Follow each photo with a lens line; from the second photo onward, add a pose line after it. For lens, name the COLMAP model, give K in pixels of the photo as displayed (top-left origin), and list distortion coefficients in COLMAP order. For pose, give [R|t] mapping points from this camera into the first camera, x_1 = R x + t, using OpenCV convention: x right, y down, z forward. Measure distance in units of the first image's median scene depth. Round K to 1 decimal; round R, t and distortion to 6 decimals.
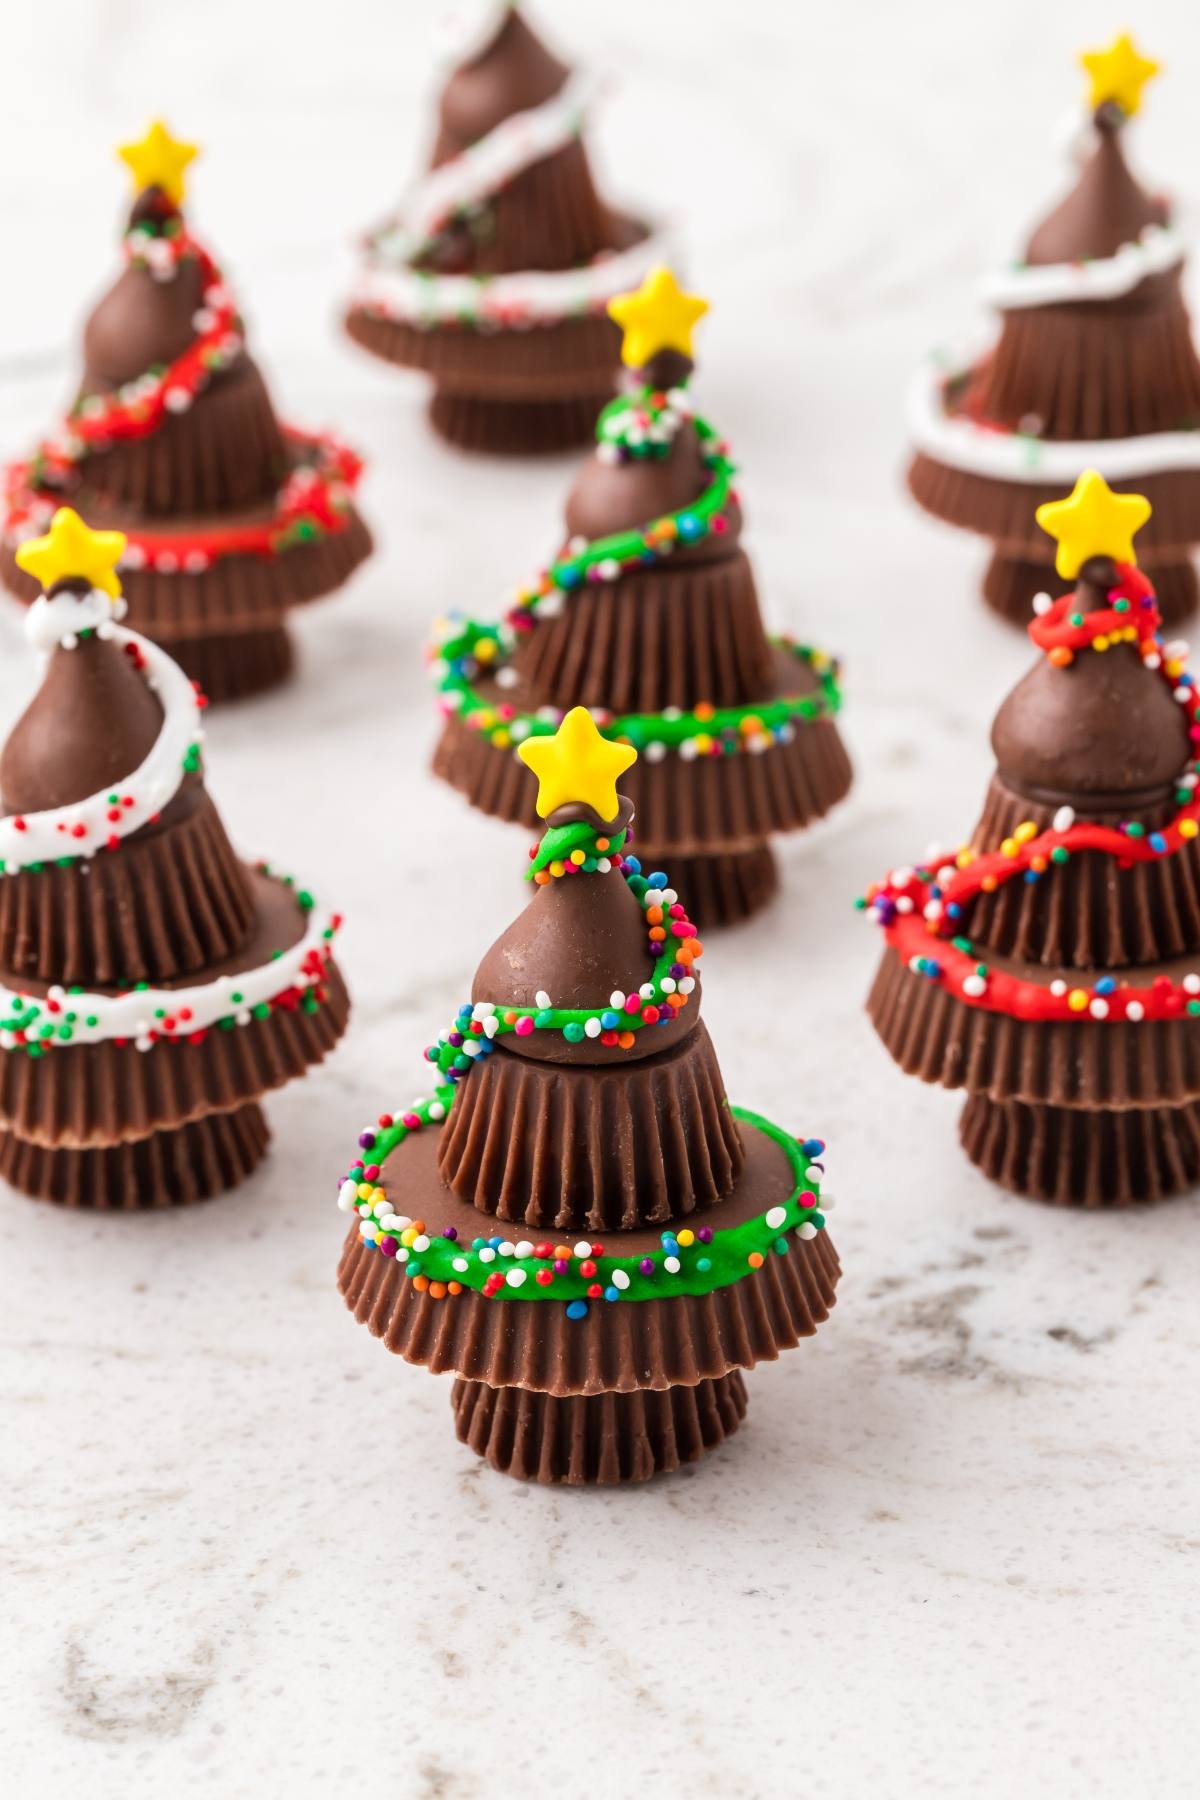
lens RADIAL K [[8375.7, 0, 590.2], [0, 8375.7, 899.1], [0, 0, 1]] dist [0.459765, 0.000000]
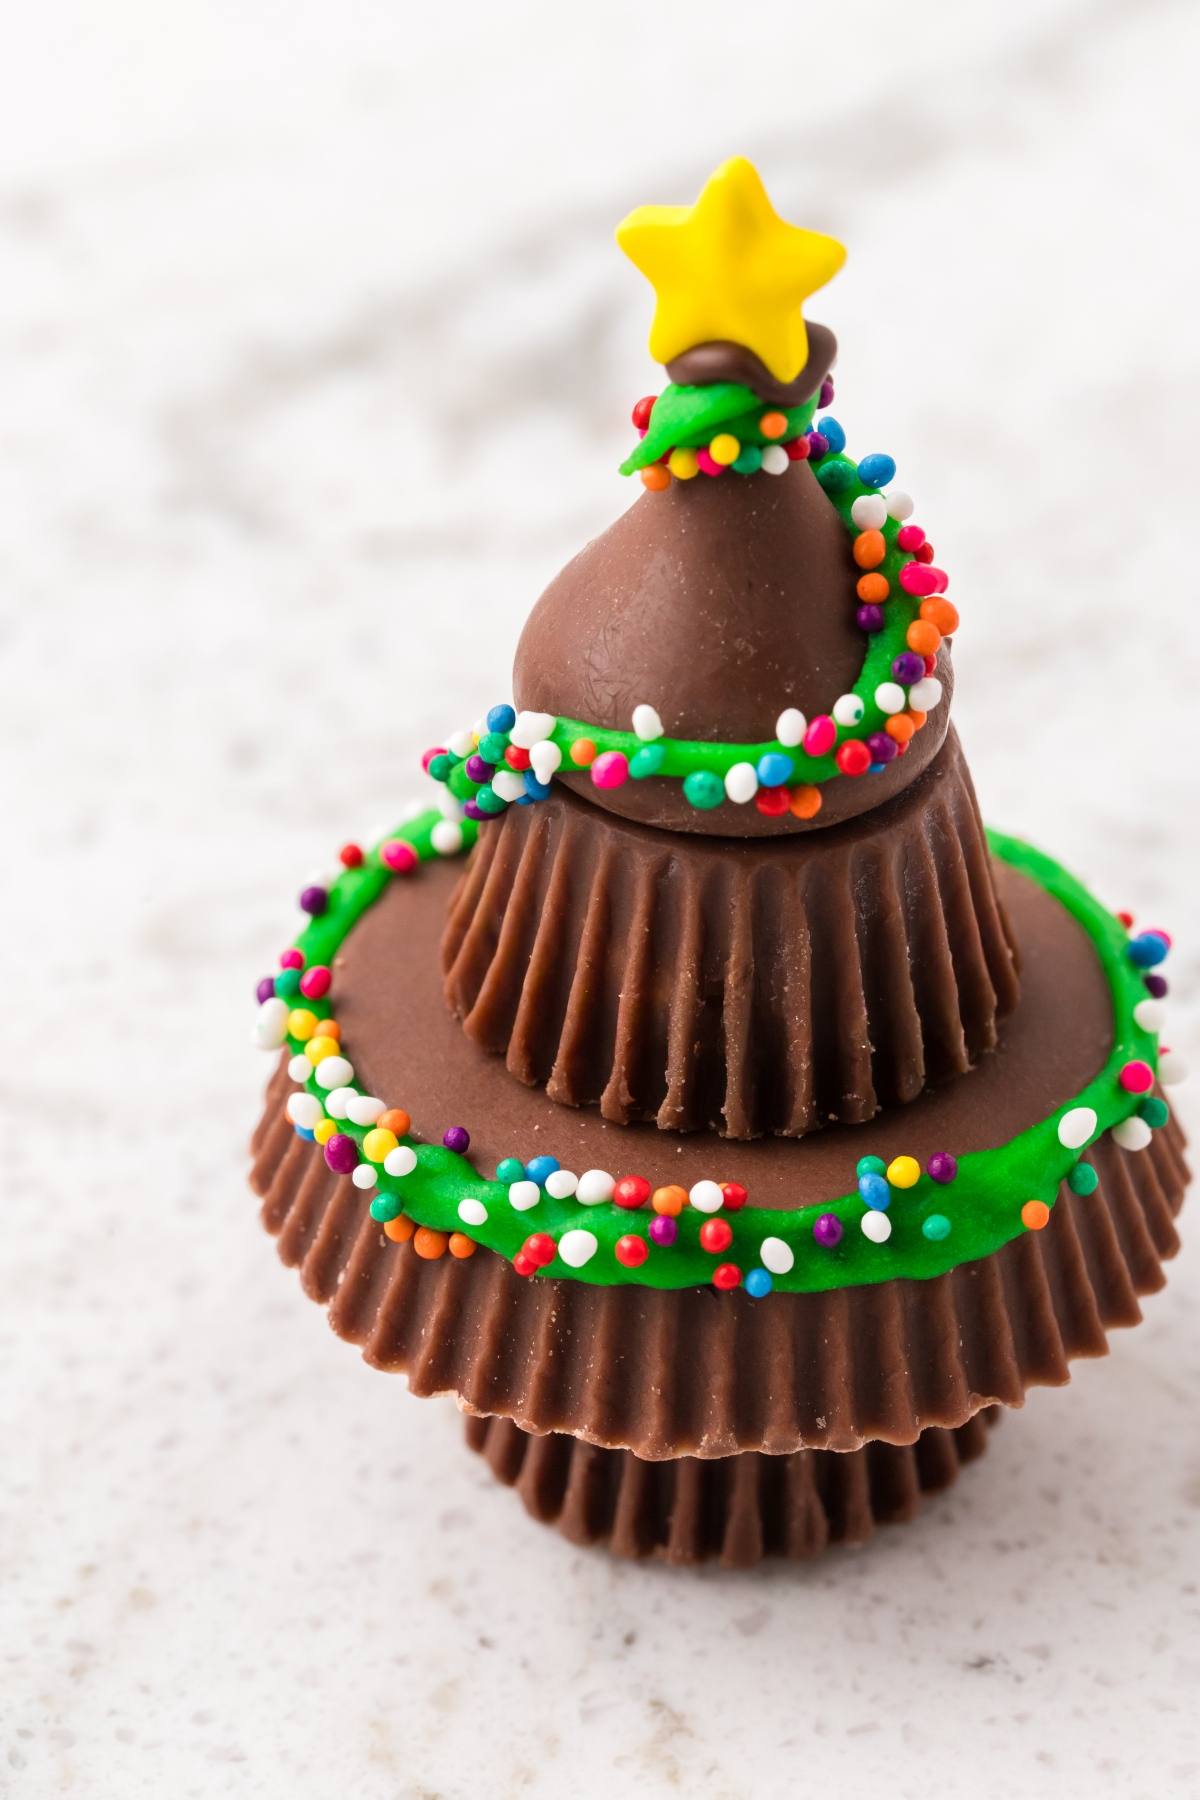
lens RADIAL K [[8375.7, 0, 602.1], [0, 8375.7, 912.8], [0, 0, 1]] dist [0.459765, 0.000000]
pose [[0.999213, 0.036958, -0.014423, -0.000517], [-0.033711, 0.982636, 0.182457, -0.070482], [0.020916, -0.181827, 0.983108, 0.486146]]
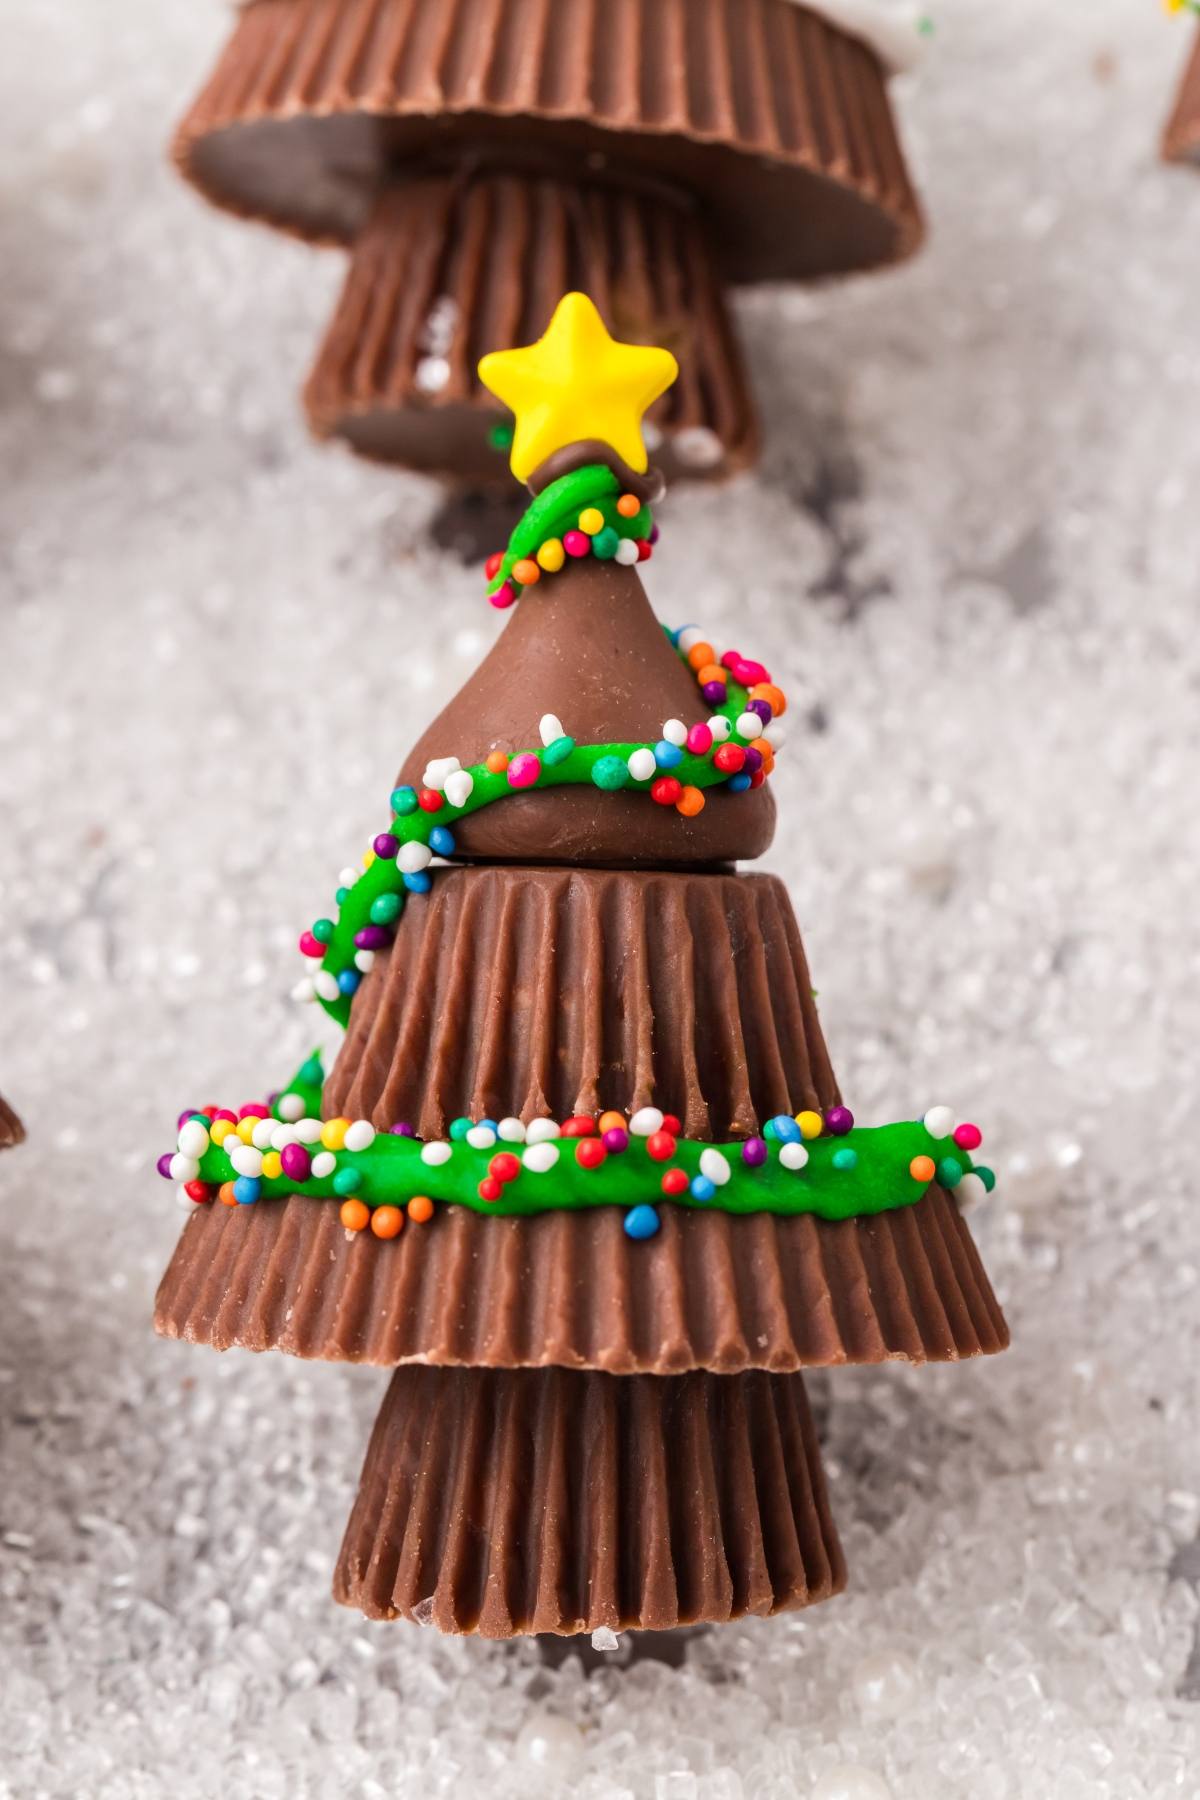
lens RADIAL K [[8375.7, 0, 598.4], [0, 8375.7, 892.3], [0, 0, 1]] dist [0.459765, 0.000000]
pose [[0.980203, 0.015777, 0.197367, -0.118506], [0.064442, 0.917126, -0.393355, 0.254444], [-0.187216, 0.398286, 0.897952, 0.469905]]
